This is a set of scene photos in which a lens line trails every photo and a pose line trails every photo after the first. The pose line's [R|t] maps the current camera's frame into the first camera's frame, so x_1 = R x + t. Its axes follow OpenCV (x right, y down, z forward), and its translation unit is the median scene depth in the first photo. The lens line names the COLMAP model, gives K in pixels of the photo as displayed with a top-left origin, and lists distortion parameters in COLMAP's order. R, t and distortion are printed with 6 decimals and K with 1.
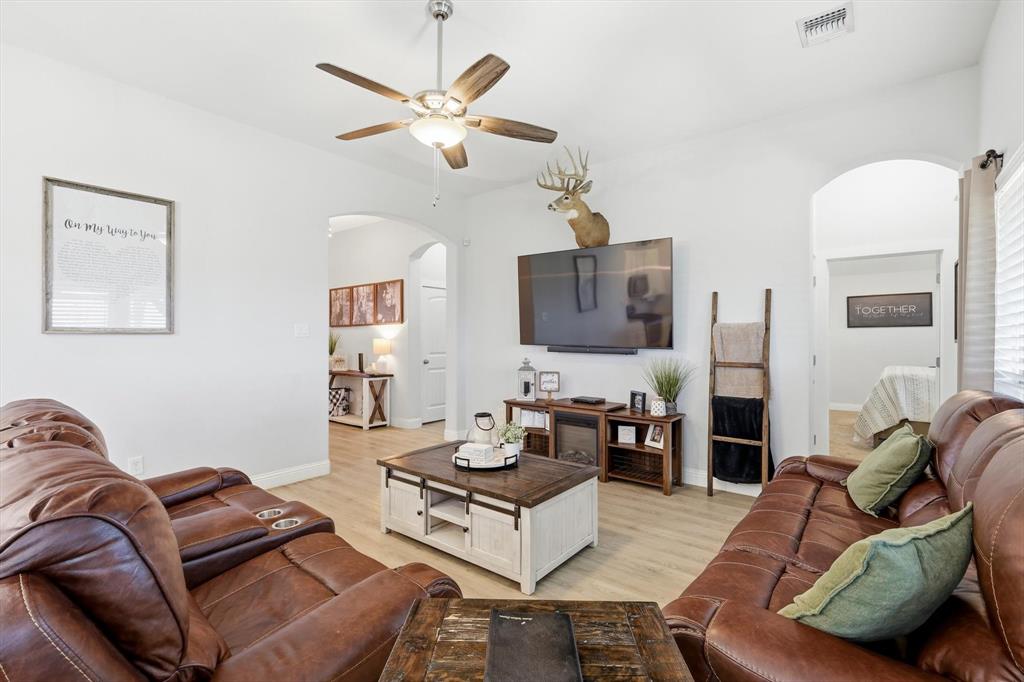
lens RADIAL K [[455.3, 0, 518.7], [0, 455.3, 336.0], [0, 0, 1]] dist [0.002554, 0.000009]
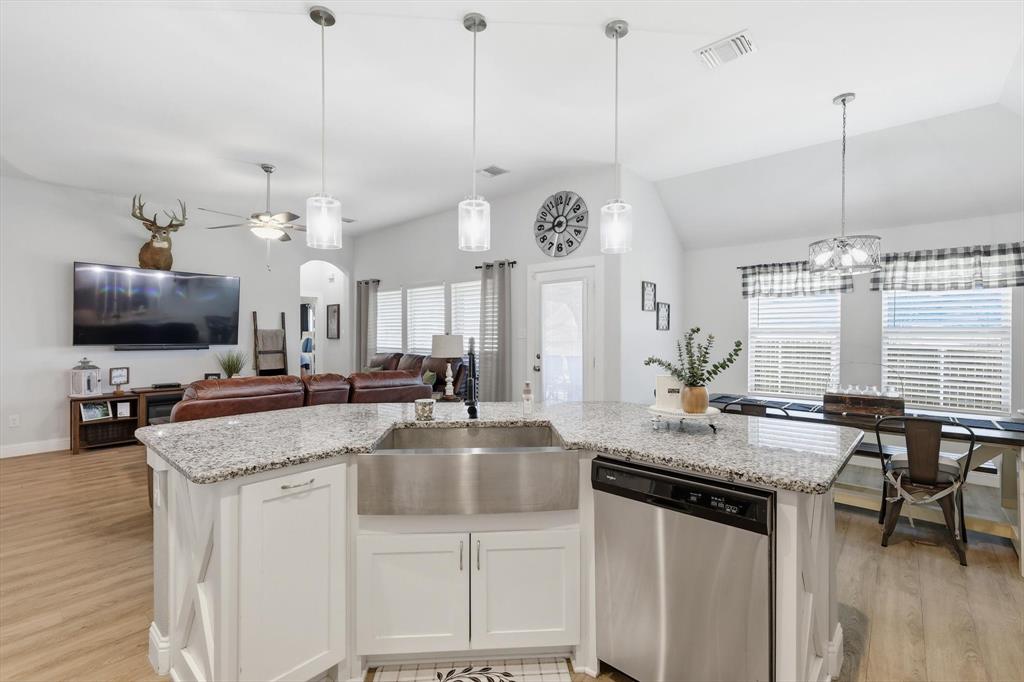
lens RADIAL K [[455.3, 0, 518.6], [0, 455.3, 336.1], [0, 0, 1]] dist [0.002554, 0.000009]
pose [[0.048749, -0.004321, 0.998802, -0.751473], [-0.002395, 0.999987, 0.004443, -0.006931], [-0.998808, -0.002609, 0.048738, -0.055146]]
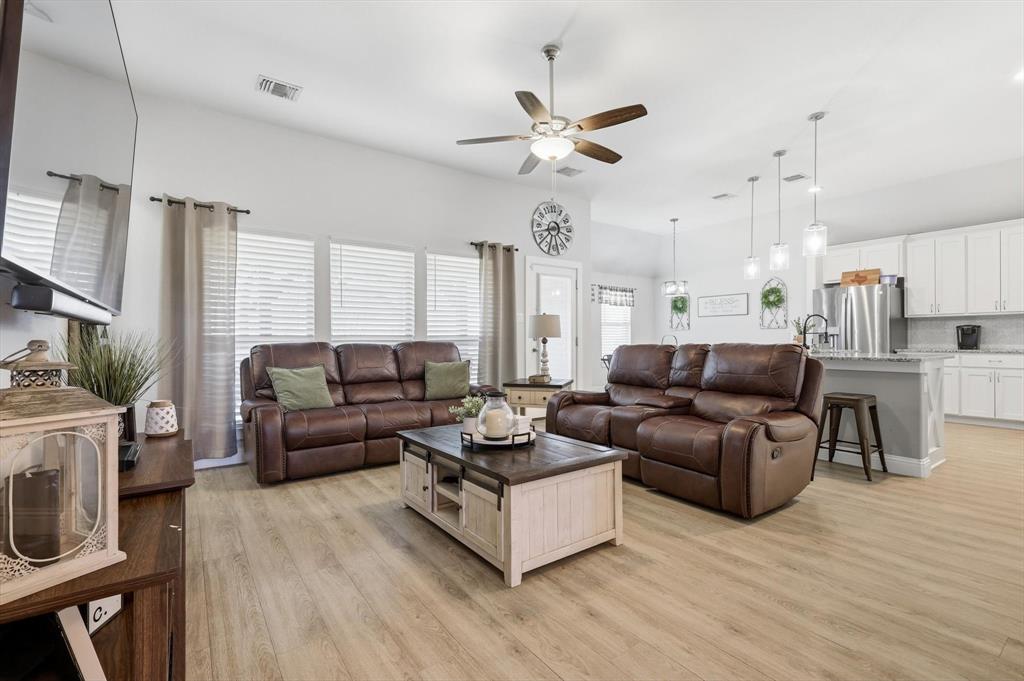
lens RADIAL K [[455.3, 0, 511.7], [0, 455.3, 344.2], [0, 0, 1]] dist [0.002554, 0.000009]
pose [[-0.960466, -0.000637, 0.278396, -0.156368], [0.002199, 0.999949, 0.009874, 0.035203], [-0.278388, 0.010095, -0.960416, 0.838223]]
